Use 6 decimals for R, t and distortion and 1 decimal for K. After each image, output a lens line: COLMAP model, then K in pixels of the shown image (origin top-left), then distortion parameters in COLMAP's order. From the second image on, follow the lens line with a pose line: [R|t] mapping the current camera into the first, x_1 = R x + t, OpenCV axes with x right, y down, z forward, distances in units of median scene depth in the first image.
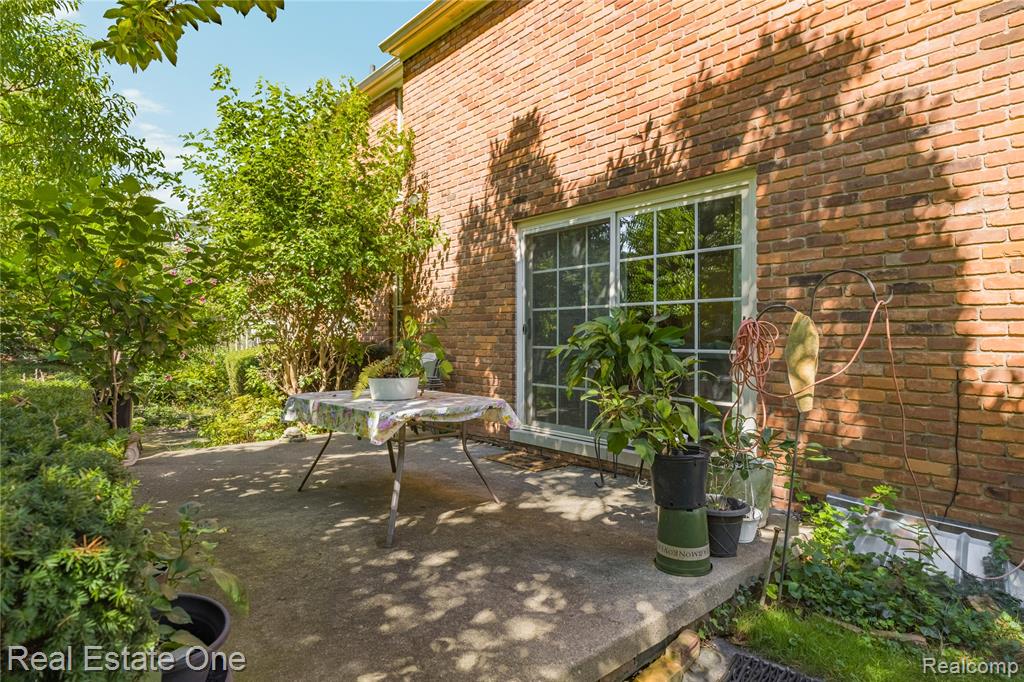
lens RADIAL K [[555.7, 0, 510.0], [0, 555.7, 340.2], [0, 0, 1]] dist [0.004336, 0.000625]
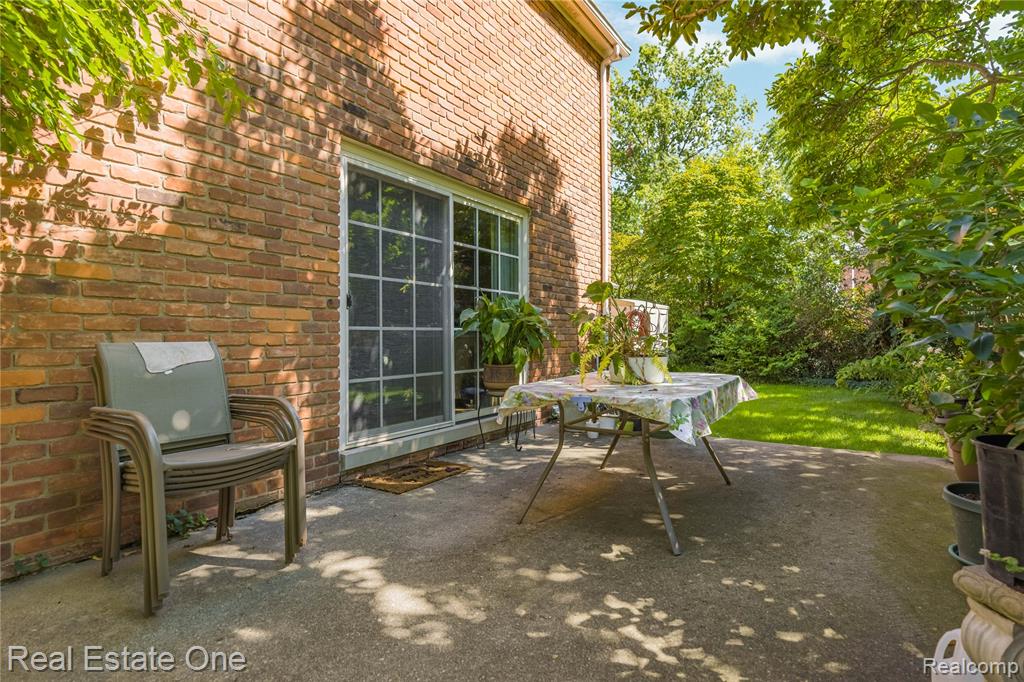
lens RADIAL K [[547.1, 0, 509.2], [0, 547.1, 338.6], [0, 0, 1]] dist [-0.003433, -0.001383]
pose [[-0.284971, -0.009121, 0.958493, -0.735929], [0.006921, 0.999909, 0.011573, 0.021101], [-0.958511, 0.009931, -0.284882, 1.098075]]
